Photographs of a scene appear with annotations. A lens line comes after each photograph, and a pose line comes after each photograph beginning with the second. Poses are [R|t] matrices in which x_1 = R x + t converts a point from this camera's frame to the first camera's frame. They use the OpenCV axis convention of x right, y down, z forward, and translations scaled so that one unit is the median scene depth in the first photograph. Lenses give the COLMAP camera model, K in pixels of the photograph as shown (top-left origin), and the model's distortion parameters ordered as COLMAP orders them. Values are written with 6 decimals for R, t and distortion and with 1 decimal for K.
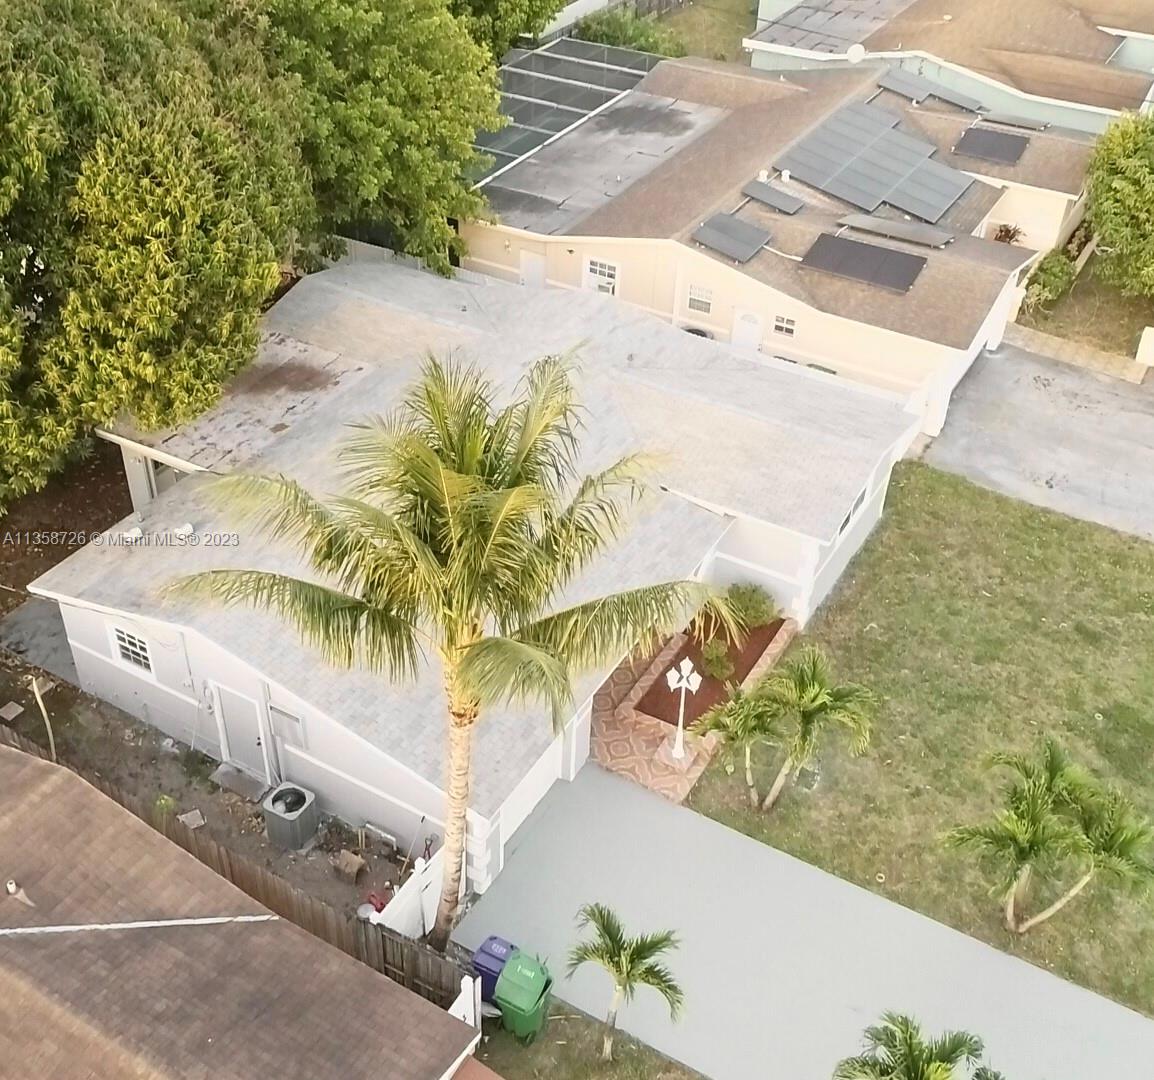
lens RADIAL K [[1345.6, 0, 514.8], [0, 1345.6, 542.3], [0, 0, 1]] dist [0.002245, -0.000766]
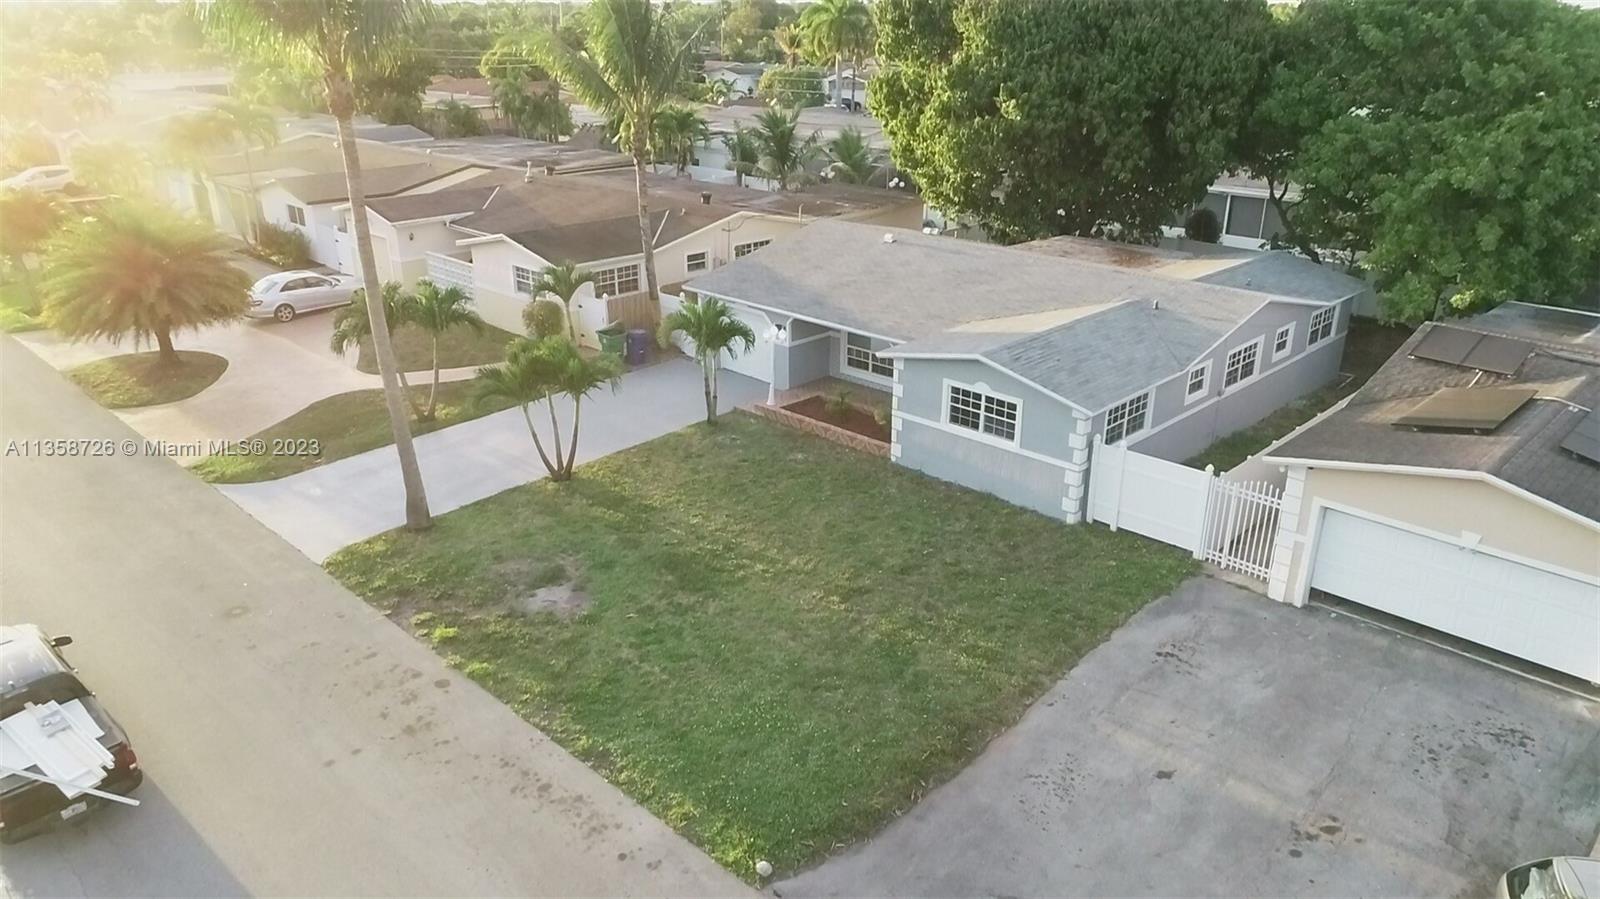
lens RADIAL K [[1115.7, 0, 803.4], [0, 1115.7, 461.6], [0, 0, 1]] dist [-0.002283, 0.000964]
pose [[-0.217065, 0.365038, -0.905334, 0.860943], [-0.595151, 0.685643, 0.419152, -0.224719], [0.773743, 0.629794, 0.068424, 0.705897]]
